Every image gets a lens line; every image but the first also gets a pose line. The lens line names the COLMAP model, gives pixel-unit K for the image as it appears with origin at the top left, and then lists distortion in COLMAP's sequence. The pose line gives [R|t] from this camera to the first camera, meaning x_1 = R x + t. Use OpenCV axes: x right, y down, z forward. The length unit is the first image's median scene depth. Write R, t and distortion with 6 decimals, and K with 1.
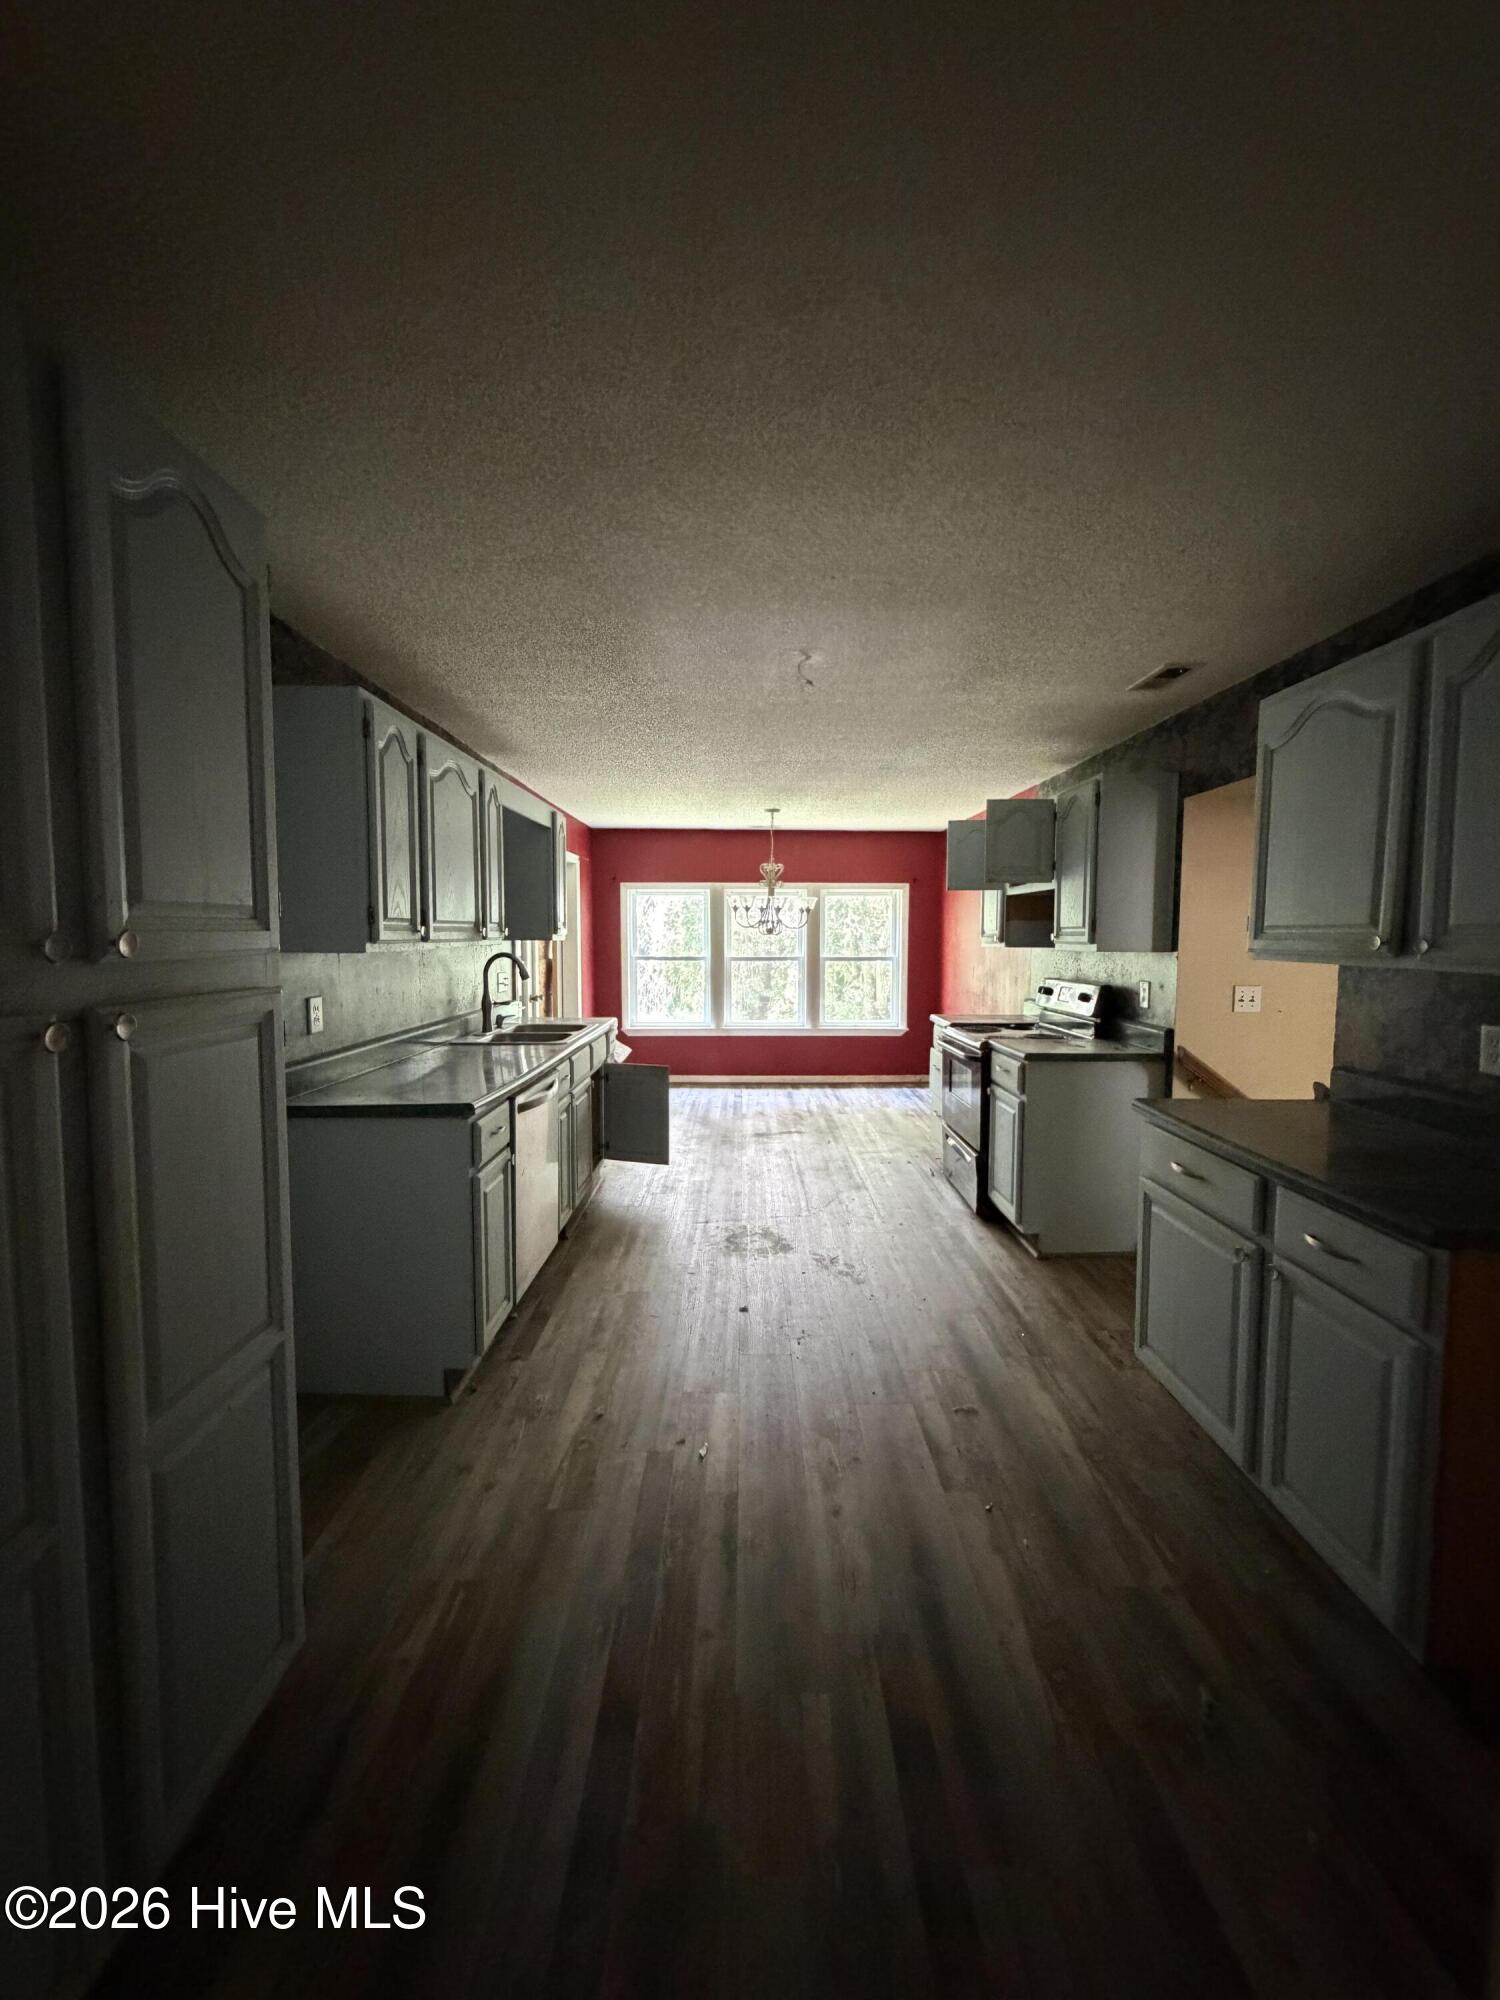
lens RADIAL K [[800.9, 0, 744.4], [0, 800.9, 1008.6], [0, 0, 1]] dist [-0.001992, -0.000133]
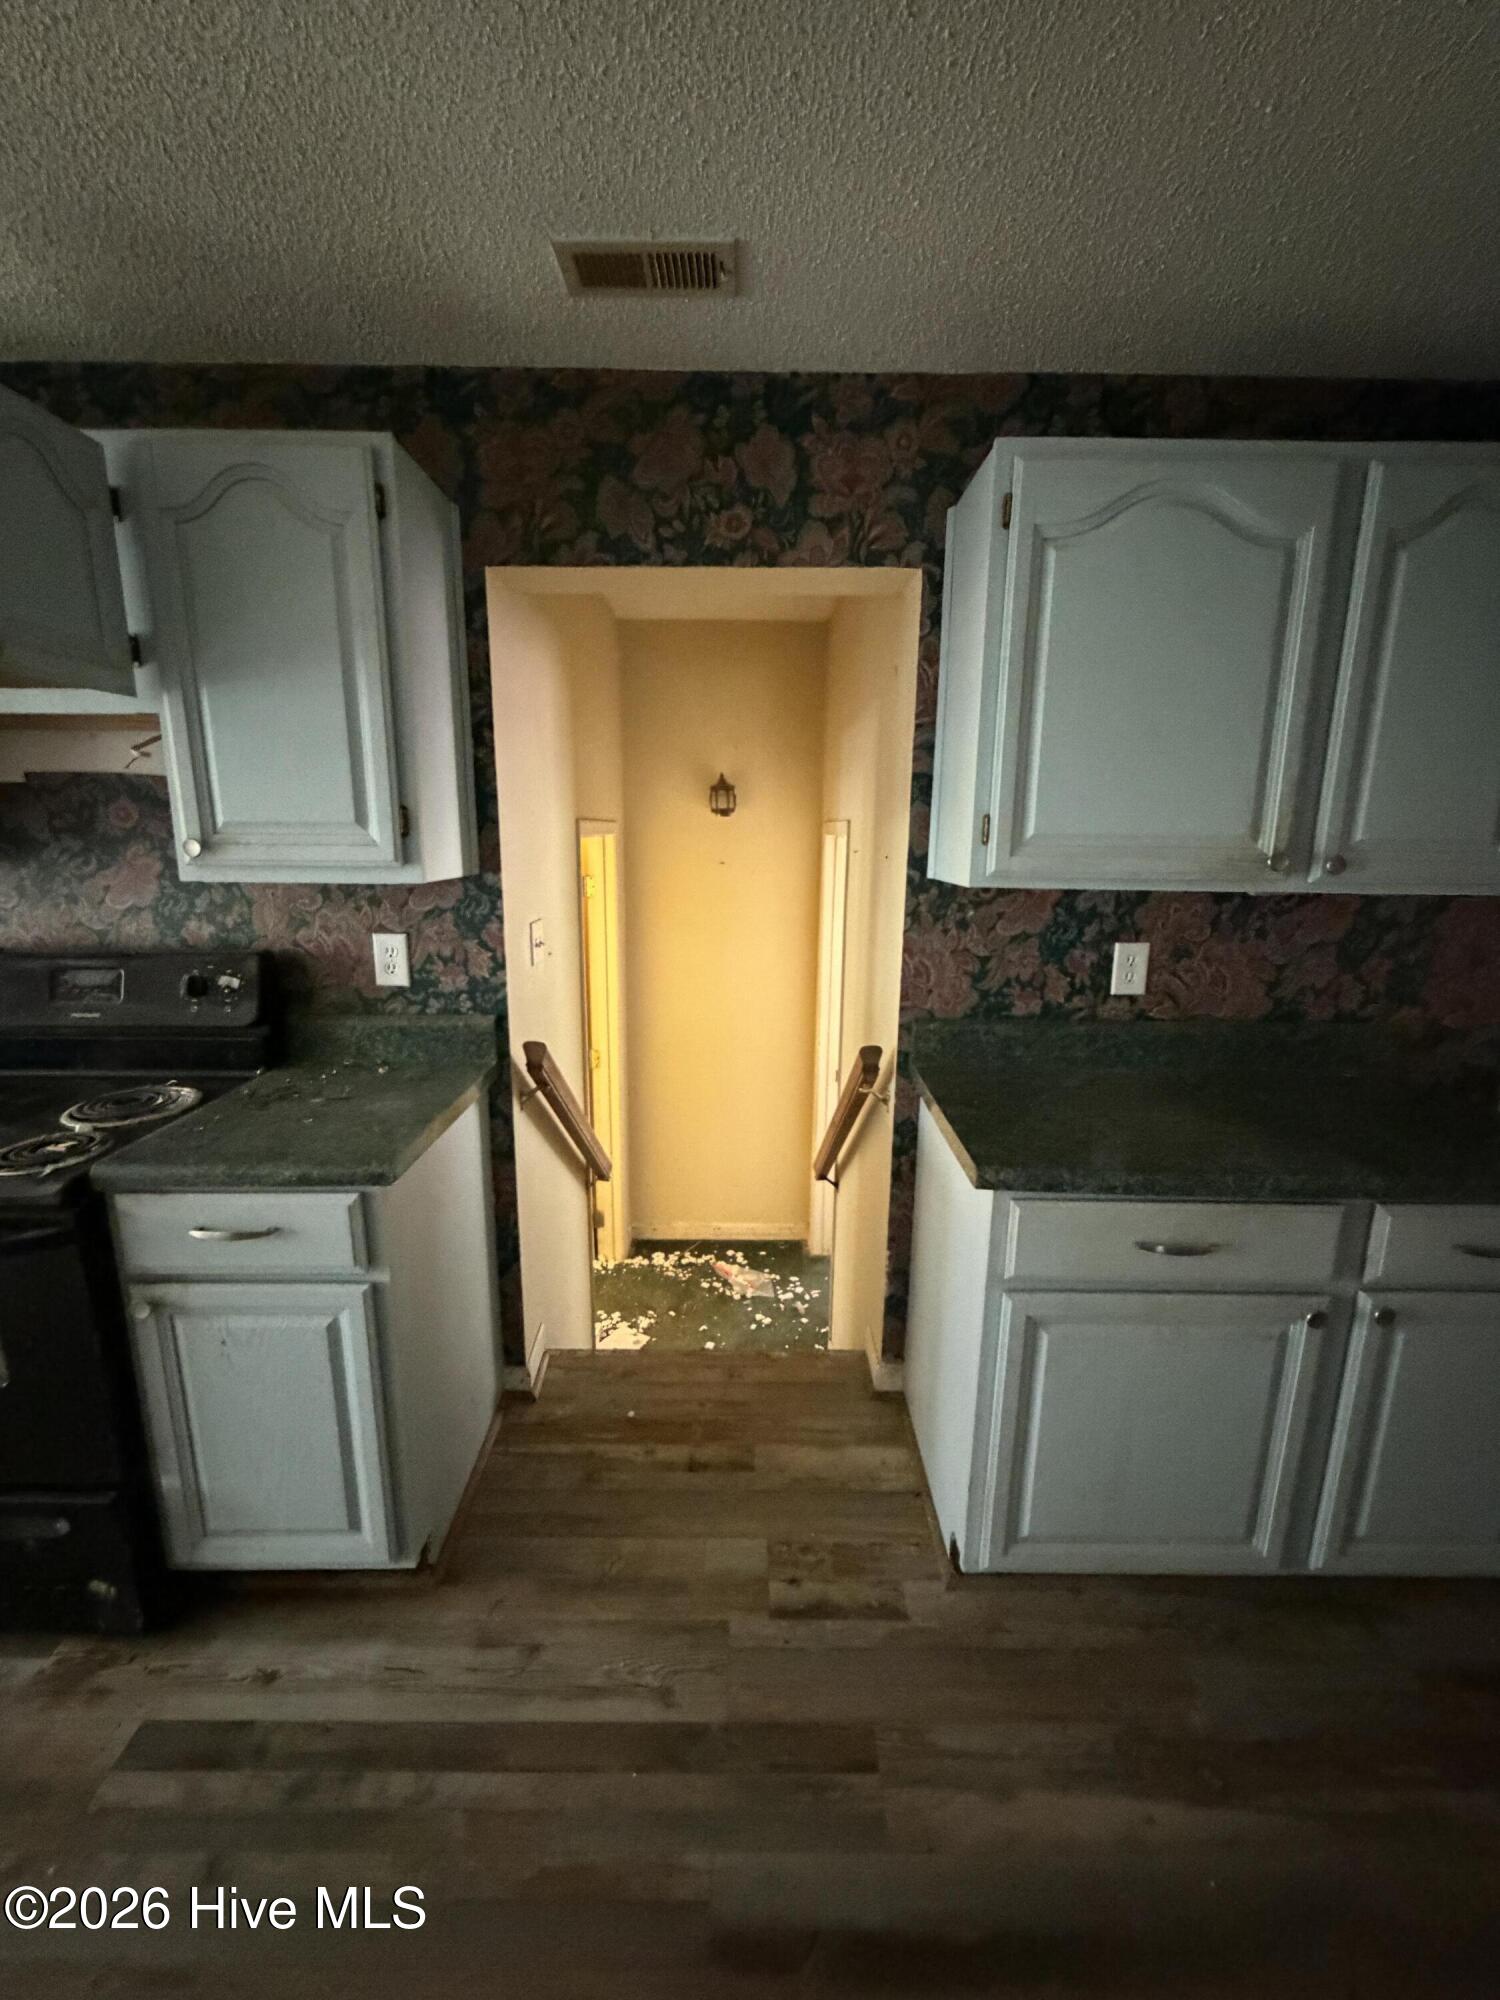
lens RADIAL K [[800.9, 0, 744.4], [0, 800.9, 1008.6], [0, 0, 1]] dist [-0.001992, -0.000133]
pose [[-0.003796, -0.210398, 0.977608, -0.002927], [0.083868, 0.974104, 0.209970, -0.122703], [-0.996470, 0.082787, 0.013948, 1.237155]]
